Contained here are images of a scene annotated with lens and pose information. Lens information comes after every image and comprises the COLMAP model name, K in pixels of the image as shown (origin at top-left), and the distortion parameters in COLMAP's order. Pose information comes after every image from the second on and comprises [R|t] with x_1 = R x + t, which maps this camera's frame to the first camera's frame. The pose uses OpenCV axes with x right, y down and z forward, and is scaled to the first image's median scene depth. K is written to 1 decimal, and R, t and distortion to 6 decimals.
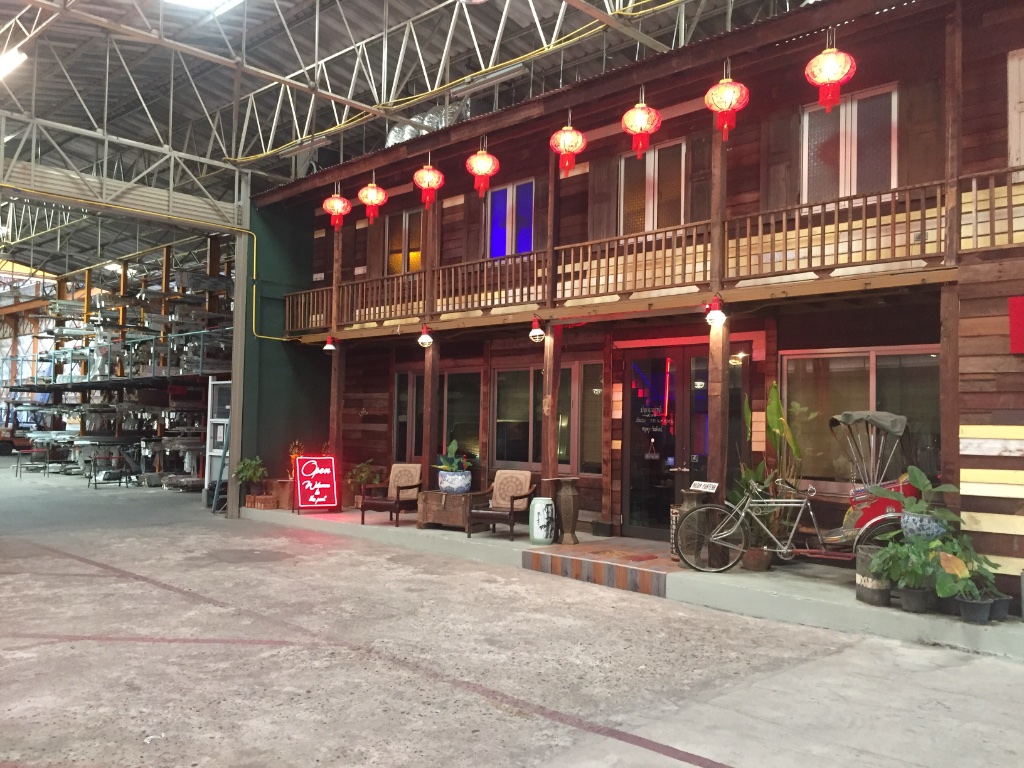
lens RADIAL K [[883.0, 0, 515.8], [0, 883.0, 380.1], [0, 0, 1]] dist [0.081949, -0.094745]
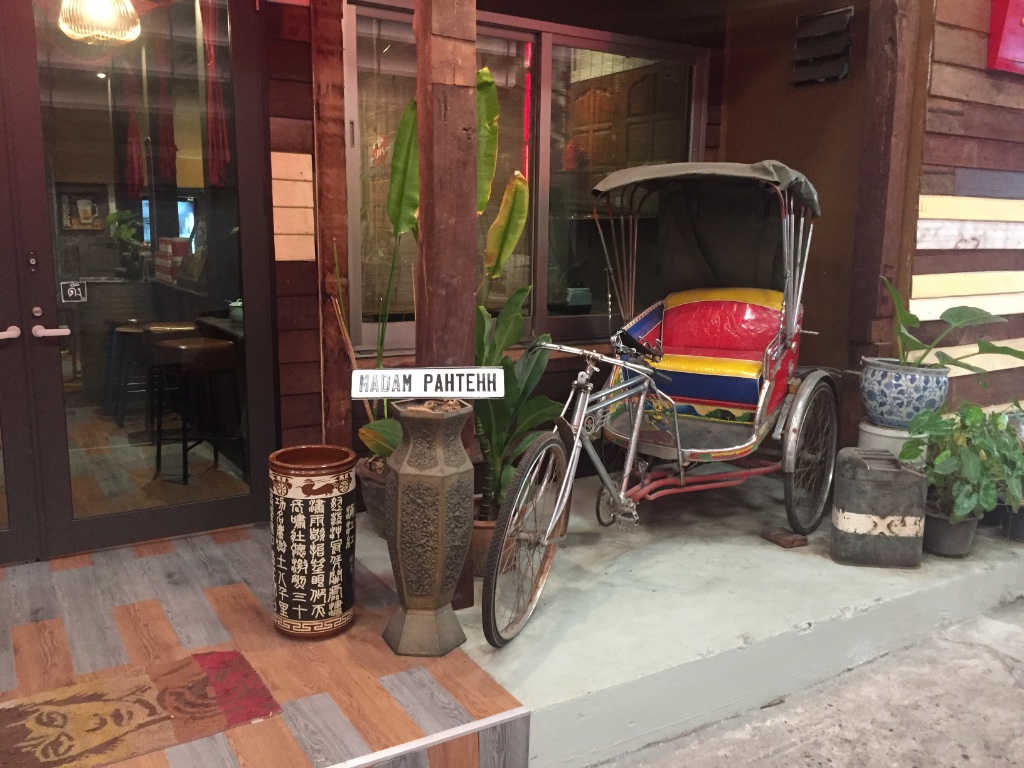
lens RADIAL K [[883.0, 0, 513.0], [0, 883.0, 380.6], [0, 0, 1]] dist [0.081949, -0.094745]
pose [[0.234850, -0.178194, 0.955559, -0.070554], [-0.059358, 0.978589, 0.197077, 0.047467], [-0.970218, -0.103004, 0.219244, 0.775328]]
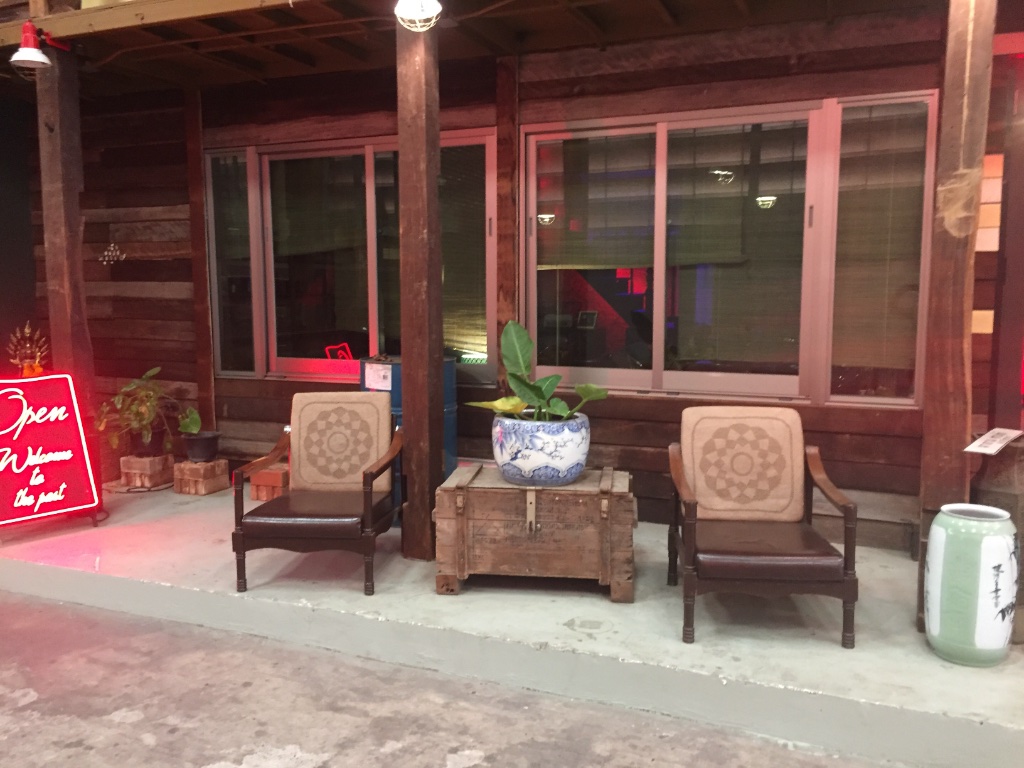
lens RADIAL K [[883.0, 0, 519.1], [0, 883.0, 379.4], [0, 0, 1]] dist [0.081949, -0.094745]
pose [[0.926769, -0.058806, 0.371000, -0.226379], [-0.001042, 0.987263, 0.159092, 0.039978], [-0.375630, -0.147828, 0.914904, 0.782260]]
